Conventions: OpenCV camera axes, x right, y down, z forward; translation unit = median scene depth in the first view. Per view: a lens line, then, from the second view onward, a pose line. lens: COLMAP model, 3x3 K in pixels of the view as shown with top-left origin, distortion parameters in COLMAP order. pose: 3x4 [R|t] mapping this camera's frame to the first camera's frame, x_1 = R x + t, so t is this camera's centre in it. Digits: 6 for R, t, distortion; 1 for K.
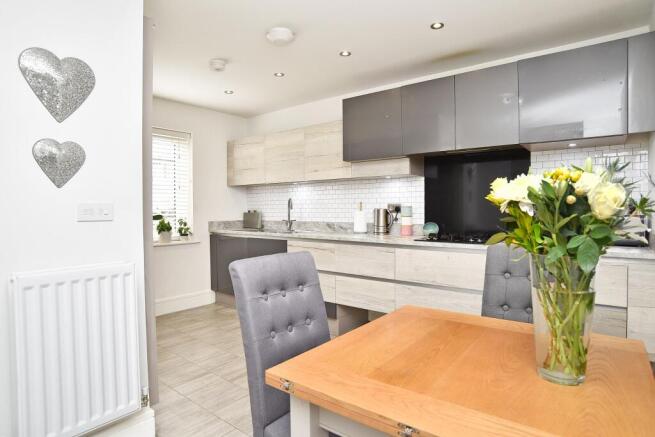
lens RADIAL K [[382.0, 0, 327.5], [0, 382.0, 218.5], [0, 0, 1]] dist [0.000571, -0.000052]
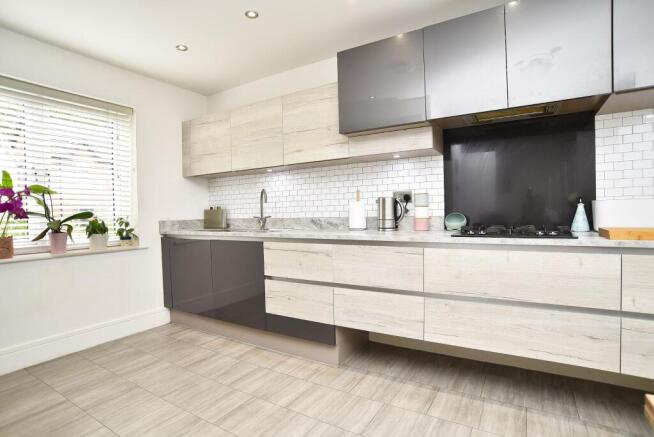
lens RADIAL K [[334.5, 0, 327.0], [0, 334.5, 218.5], [0, 0, 1]] dist [-0.045882, 0.000317]
pose [[0.991336, -0.019648, 0.129874, -0.061382], [0.020788, 0.999756, -0.007433, 0.017667], [-0.129696, 0.010068, 0.991503, 0.307760]]
